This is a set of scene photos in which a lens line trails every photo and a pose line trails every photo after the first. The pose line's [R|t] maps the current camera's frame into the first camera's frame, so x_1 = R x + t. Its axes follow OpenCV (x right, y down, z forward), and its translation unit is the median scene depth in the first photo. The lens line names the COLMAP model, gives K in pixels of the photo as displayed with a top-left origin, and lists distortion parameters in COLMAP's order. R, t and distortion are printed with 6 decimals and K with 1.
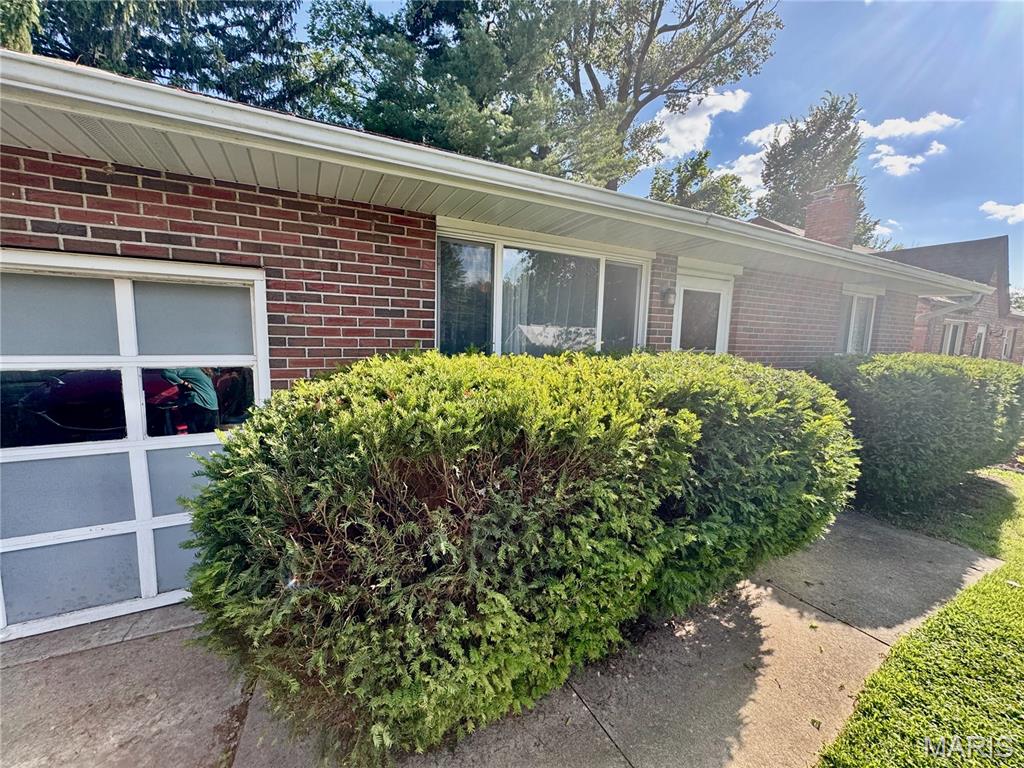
lens RADIAL K [[408.5, 0, 512.7], [0, 408.5, 381.7], [0, 0, 1]] dist [-0.002525, 0.000264]
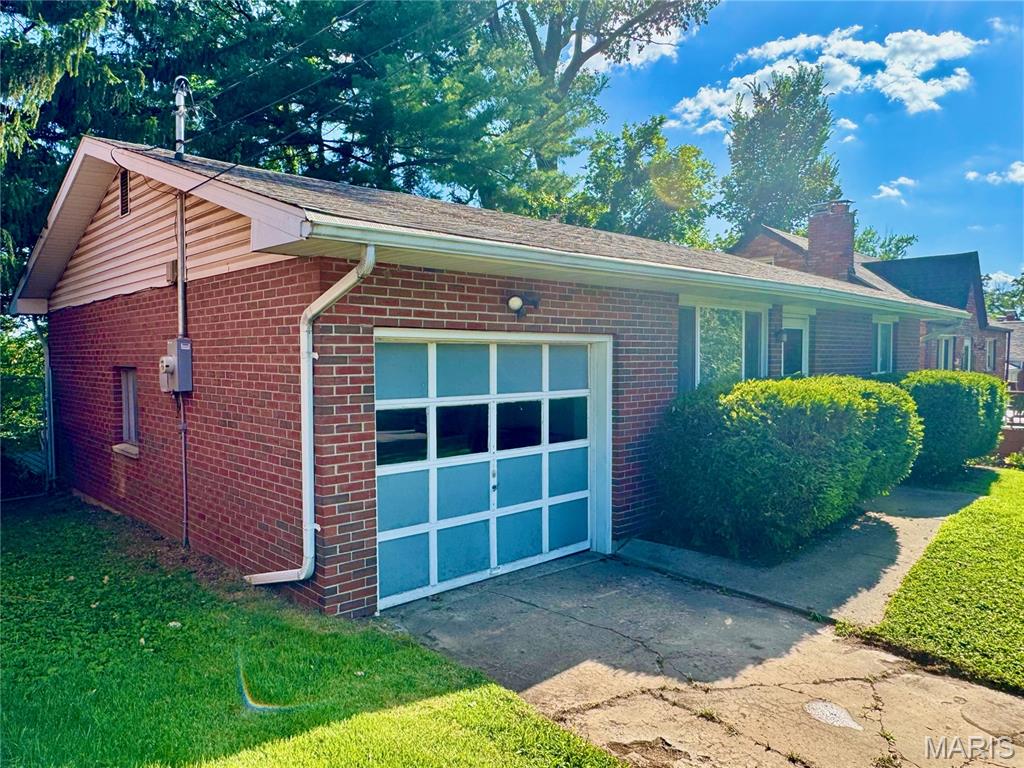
lens RADIAL K [[706.5, 0, 512.0], [0, 706.5, 384.0], [0, 0, 1]] dist [0.000959, -0.000981]
pose [[0.960976, -0.042637, 0.273325, -1.586260], [0.063210, 0.995755, -0.066906, 0.072720], [-0.269313, 0.081572, 0.959592, -1.405466]]
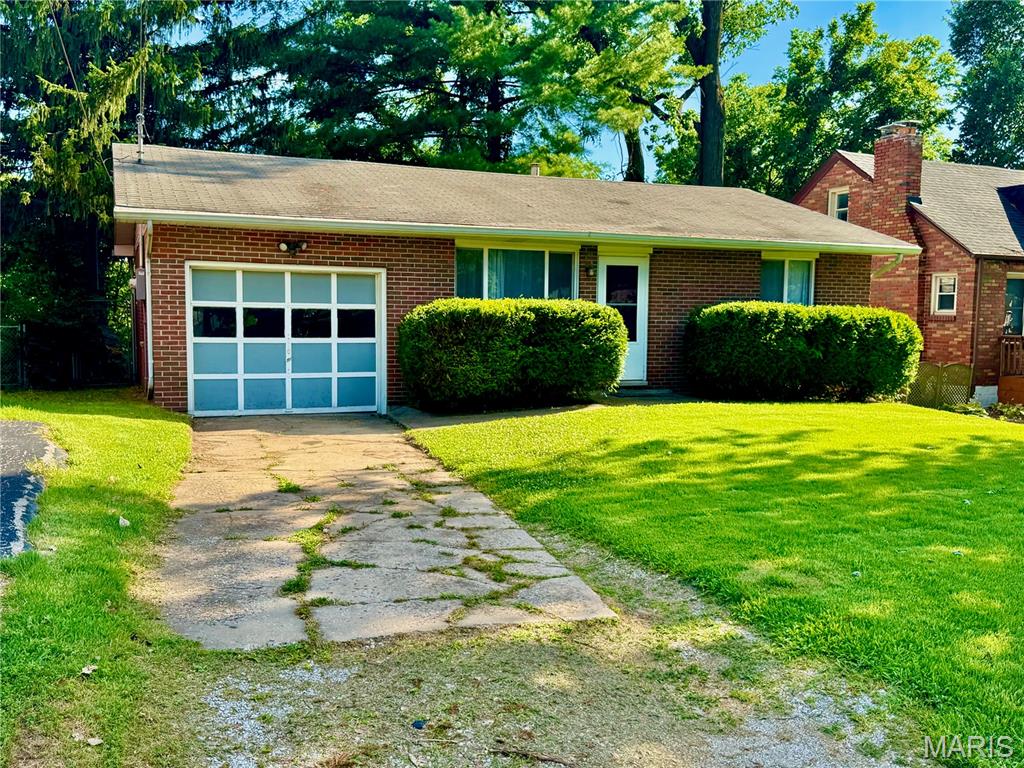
lens RADIAL K [[949.5, 0, 512.0], [0, 949.5, 384.0], [0, 0, 1]] dist [0.206562, -0.480032]
pose [[0.995977, -0.011344, -0.088889, 0.573395], [0.007070, 0.998810, -0.048258, 0.625814], [0.089331, 0.047436, 0.994872, -4.101101]]
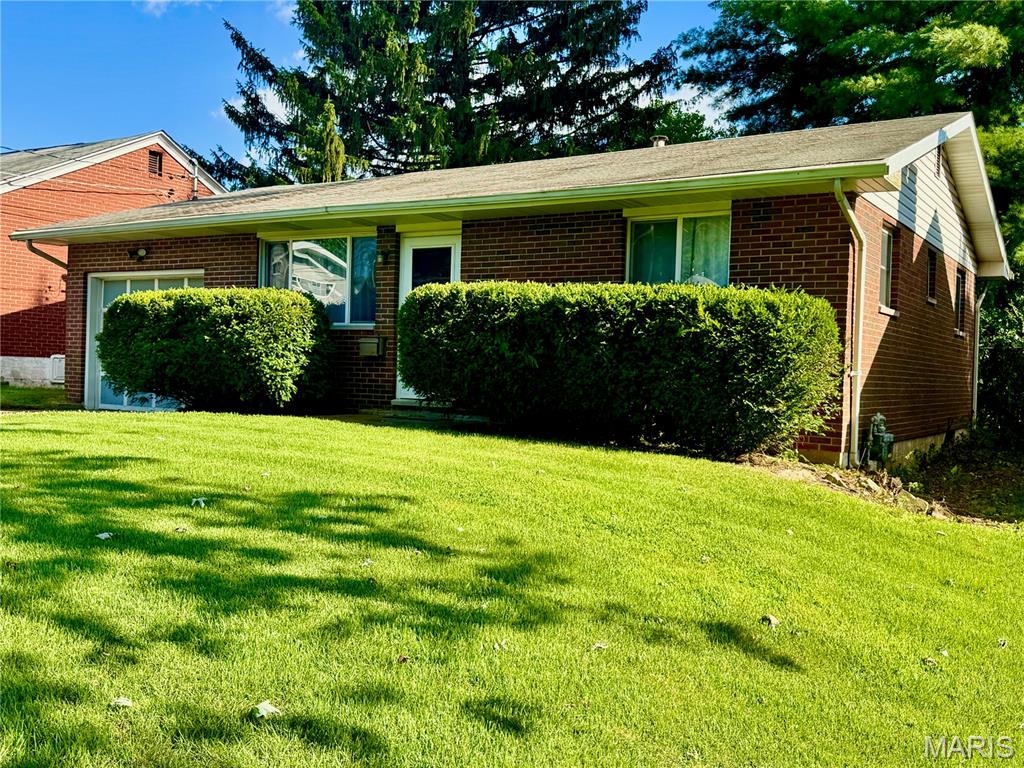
lens RADIAL K [[1014.9, 0, 512.0], [0, 1014.9, 384.0], [0, 0, 1]] dist [0.008743, 0.005694]
pose [[0.511143, -0.005264, -0.859480, 4.804287], [-0.122384, 0.989346, -0.078842, 0.570844], [0.850738, 0.145486, 0.505053, -0.338511]]
